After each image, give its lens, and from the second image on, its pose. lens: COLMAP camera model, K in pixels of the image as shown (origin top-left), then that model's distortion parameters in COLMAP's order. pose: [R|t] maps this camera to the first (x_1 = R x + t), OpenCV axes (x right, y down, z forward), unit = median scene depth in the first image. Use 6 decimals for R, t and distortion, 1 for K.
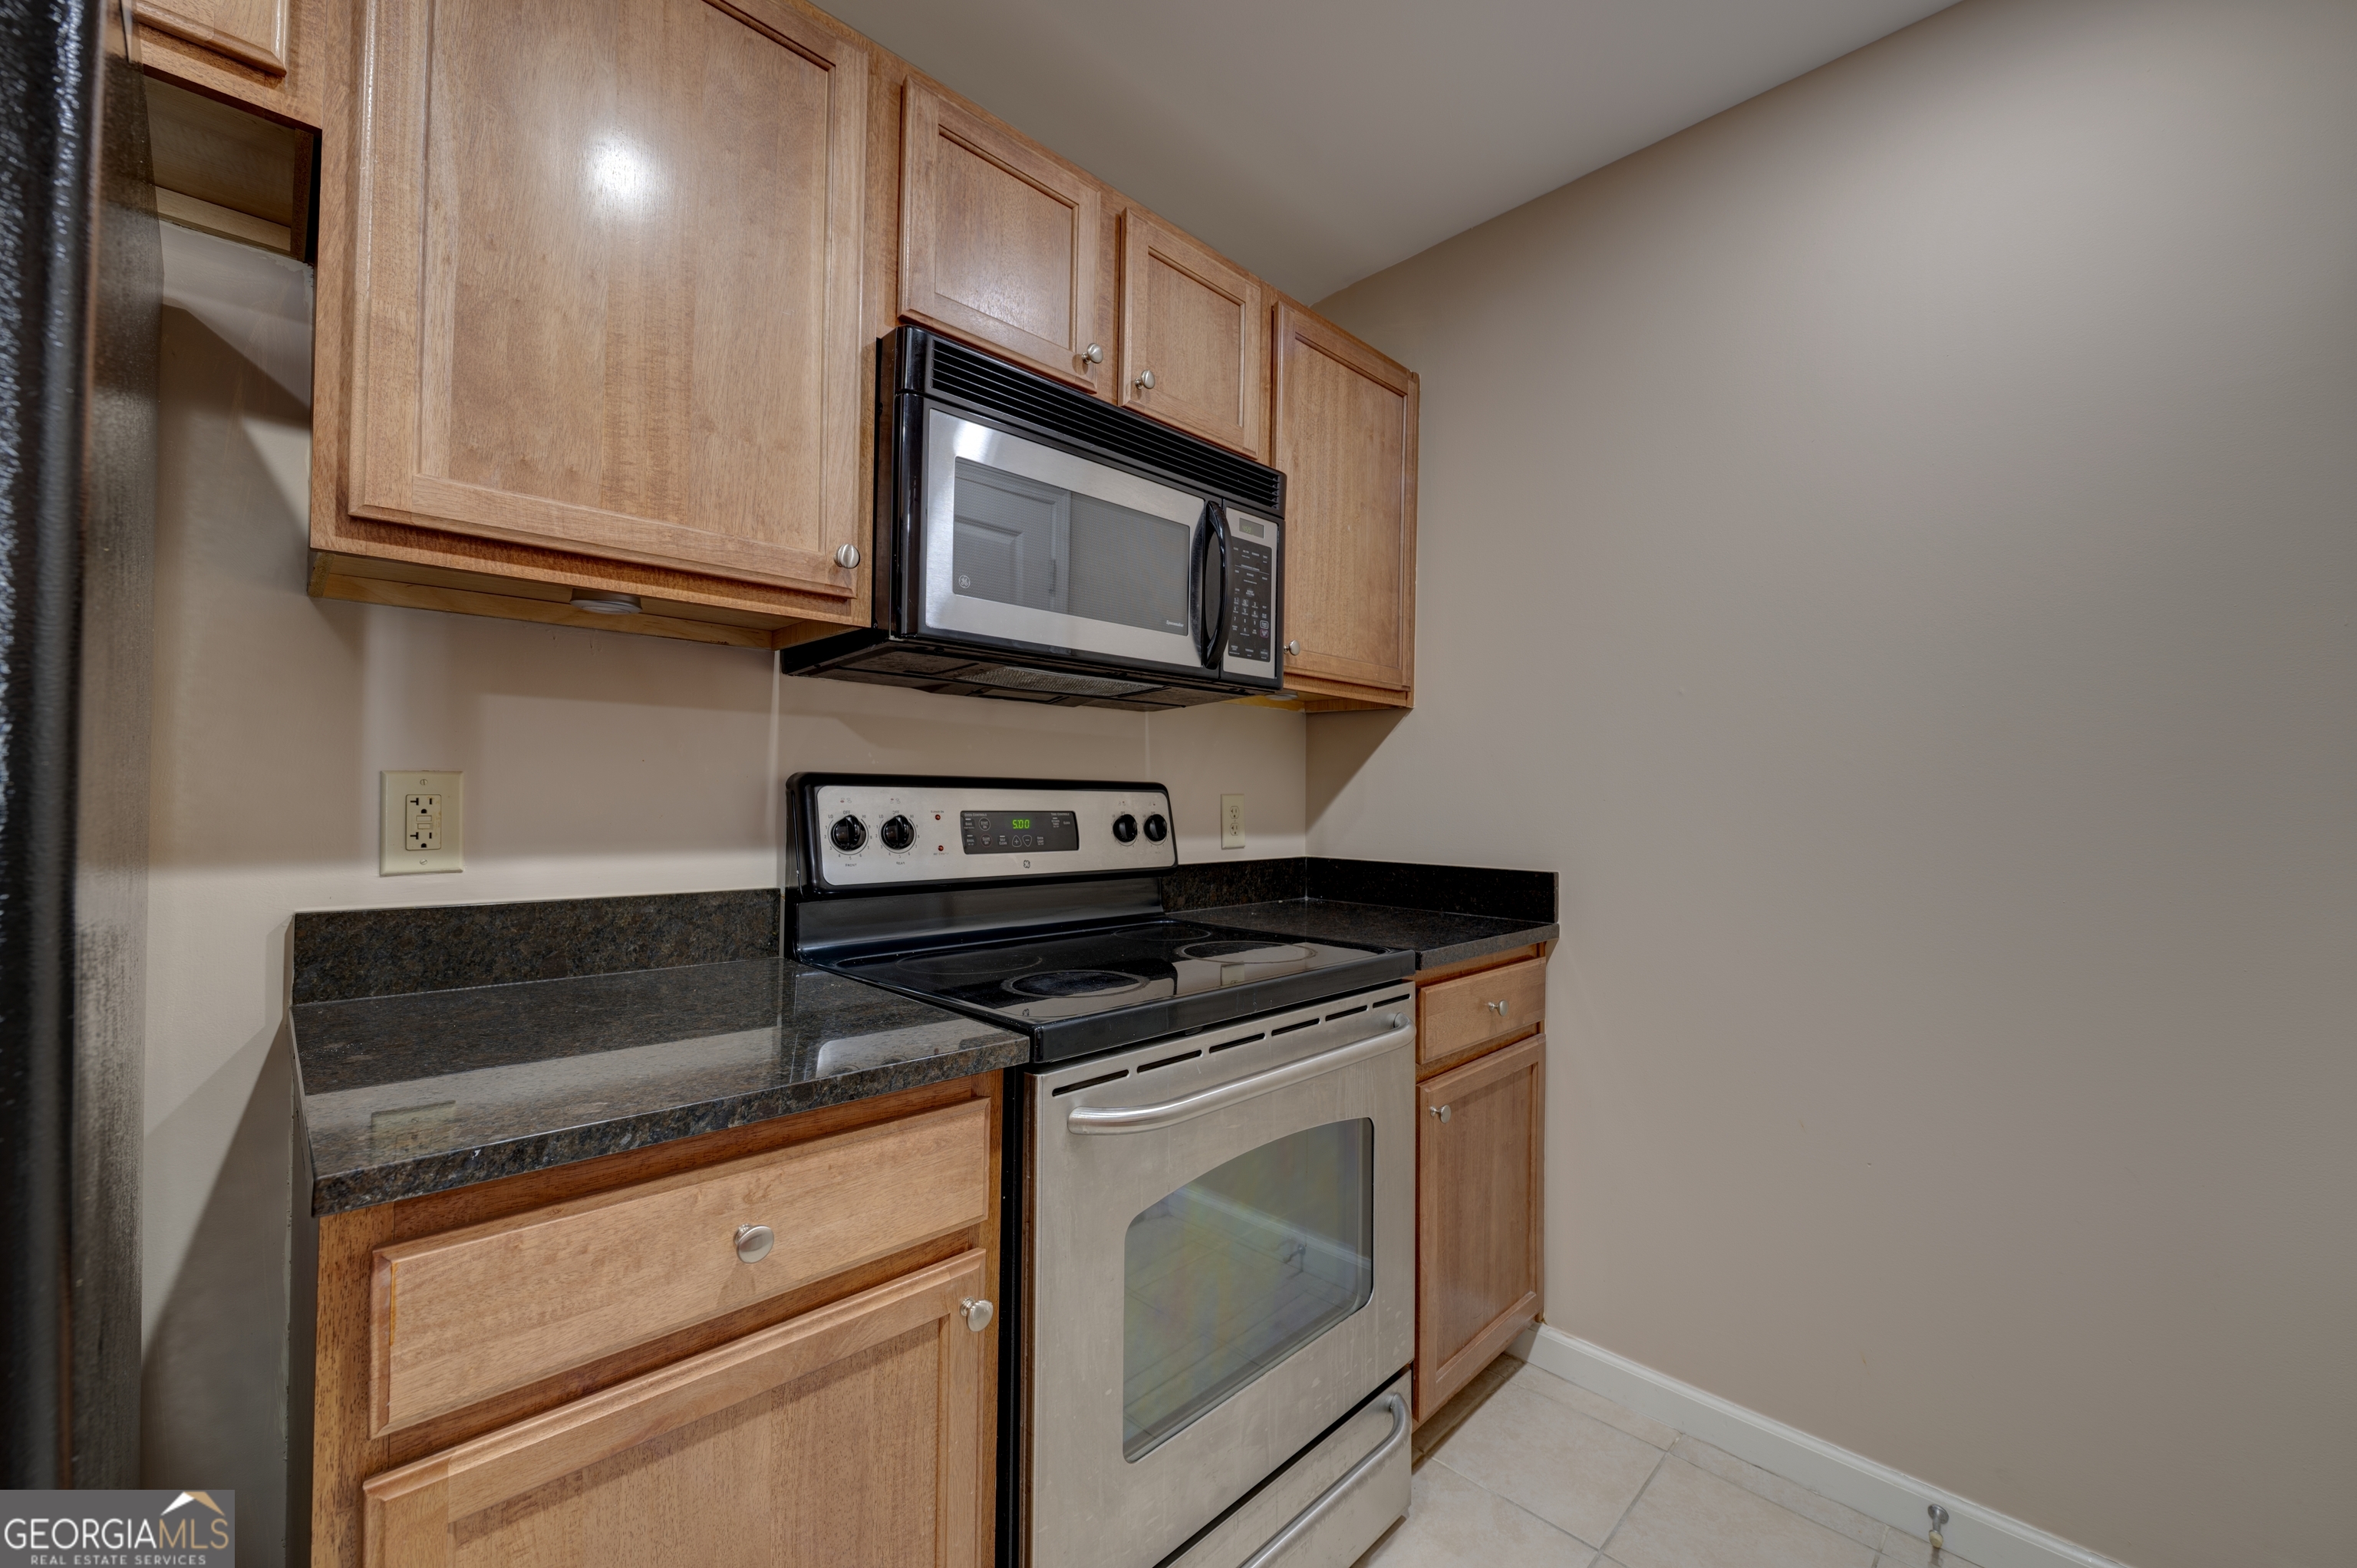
lens RADIAL K [[916.8, 0, 1207.4], [0, 916.8, 782.7], [0, 0, 1]] dist [-0.003144, -0.000302]
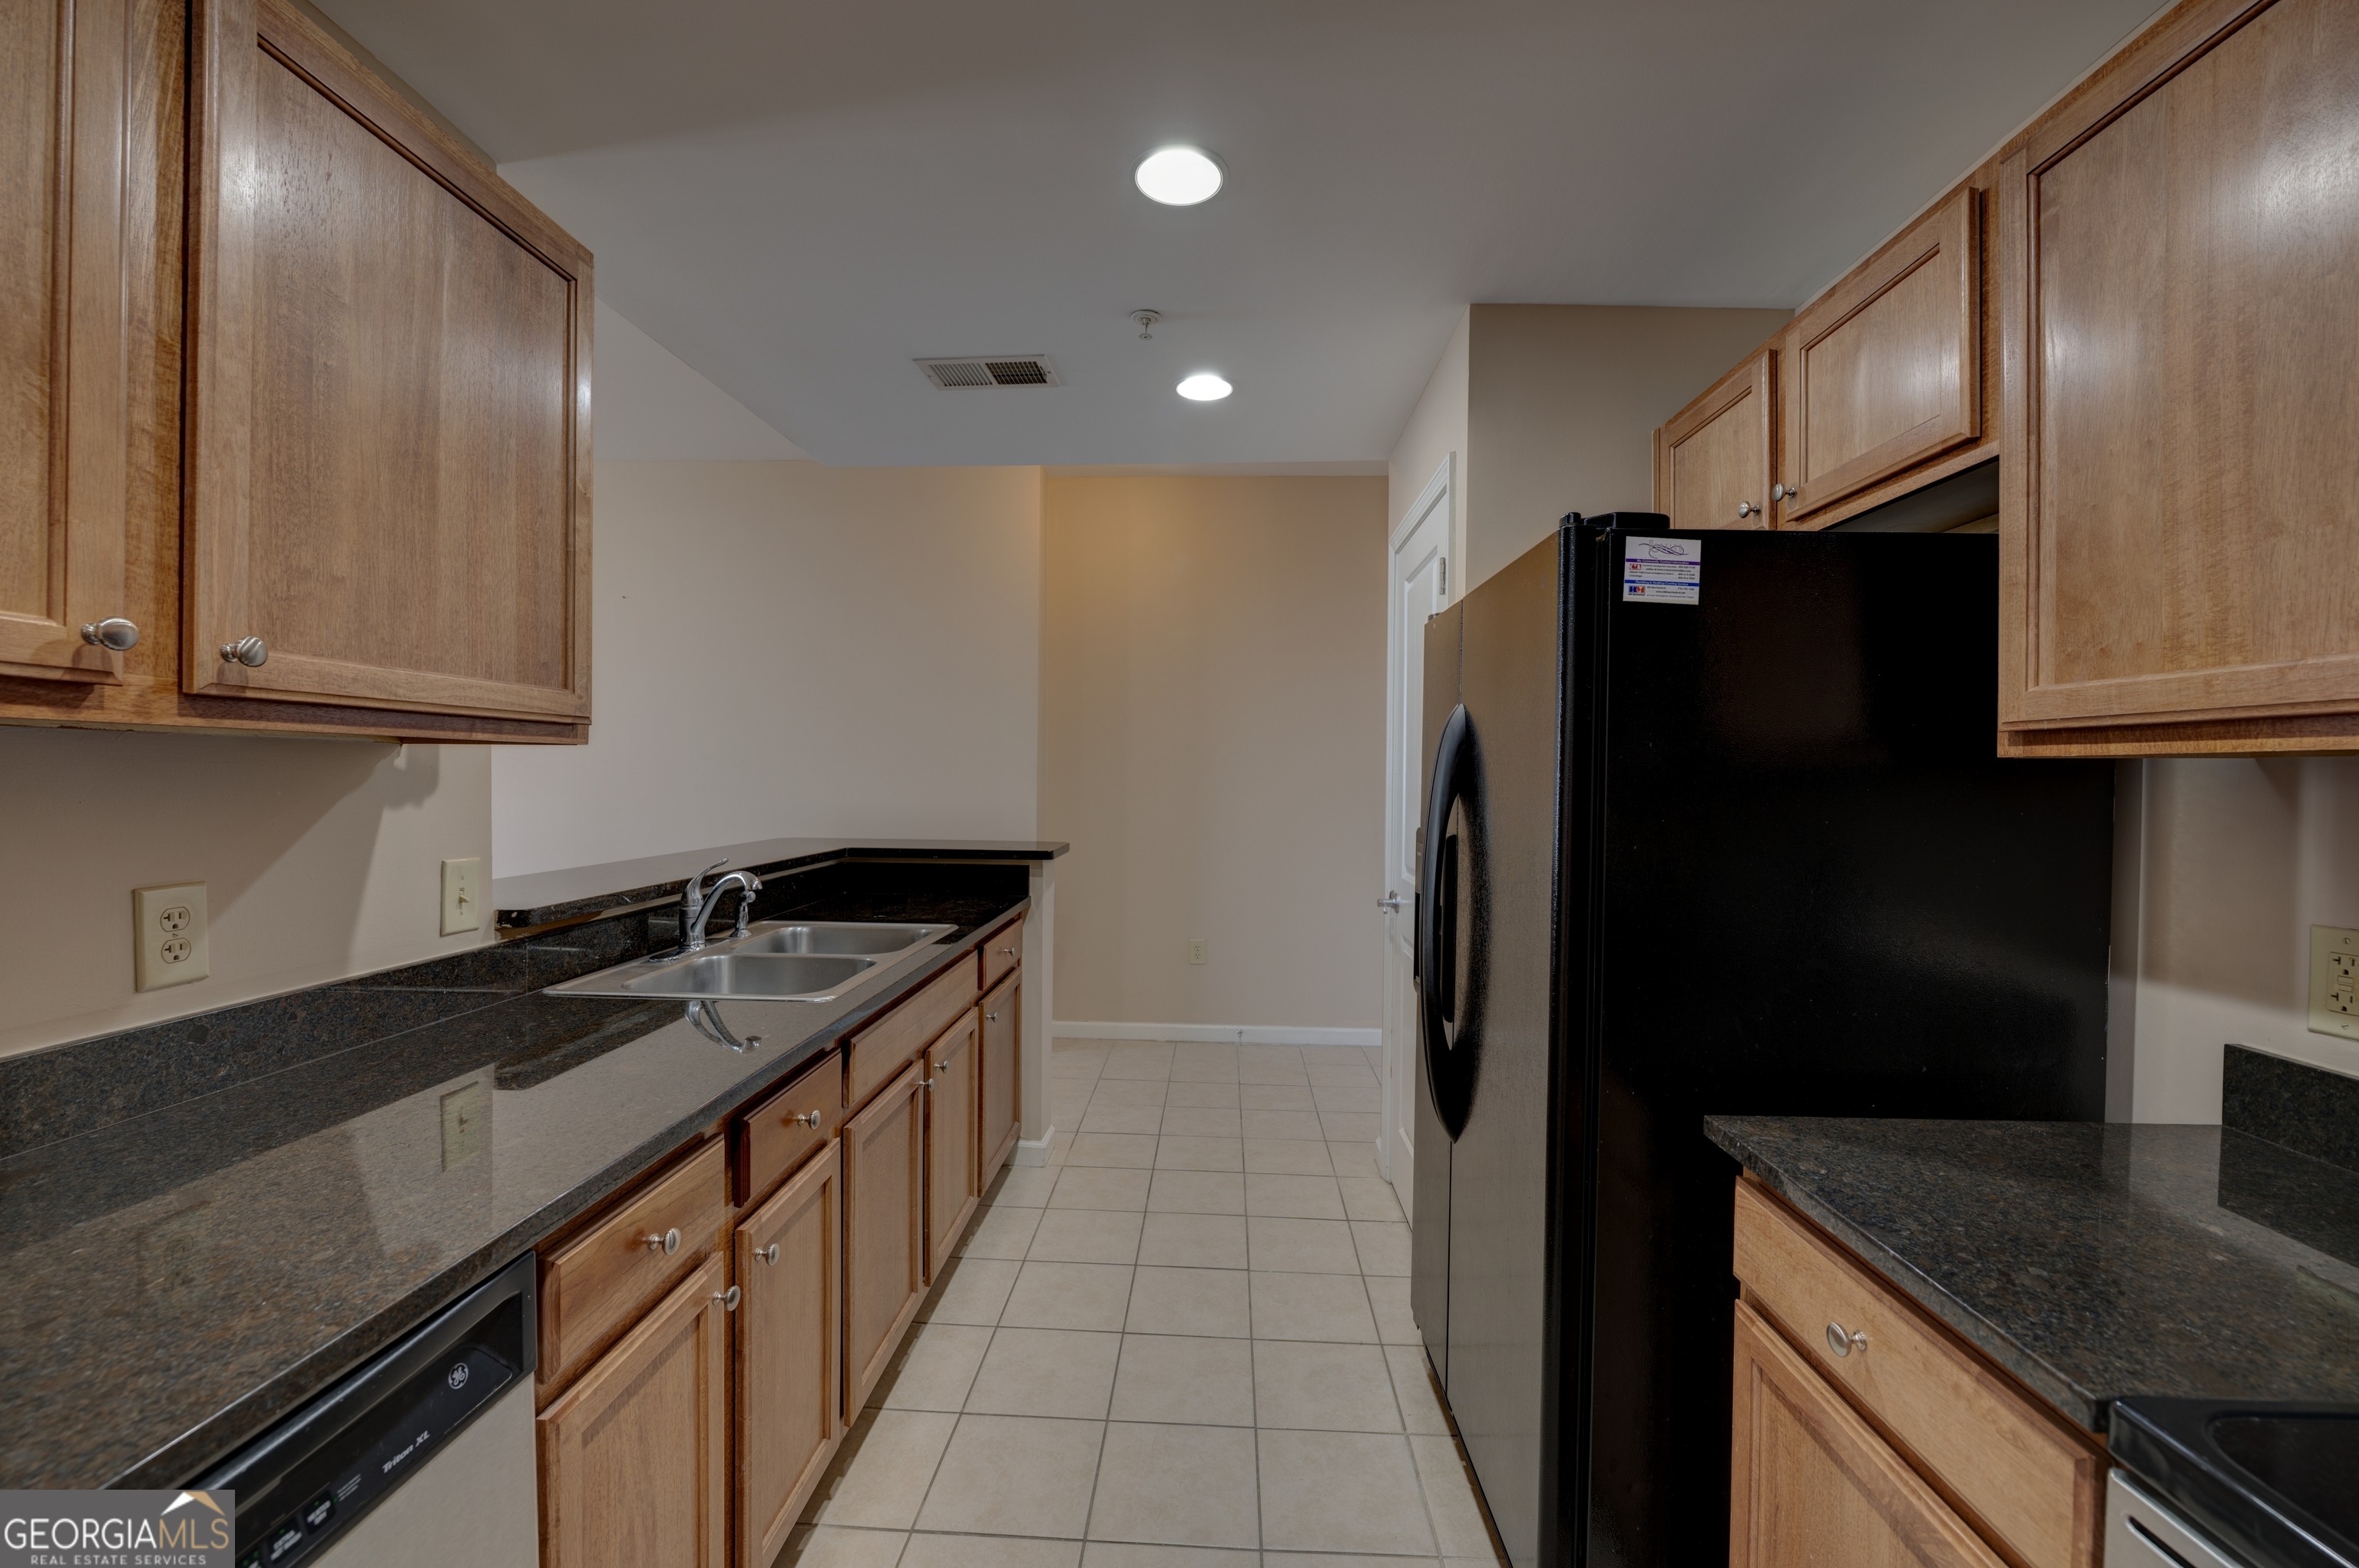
lens RADIAL K [[944.9, 0, 1179.5], [0, 944.9, 784.0], [0, 0, 1]] dist [-0.002591, -0.000368]
pose [[-0.741907, -0.008441, -0.670449, 0.692038], [-0.004641, 0.999961, -0.007454, -0.152231], [0.670486, -0.002419, -0.741918, 0.934098]]
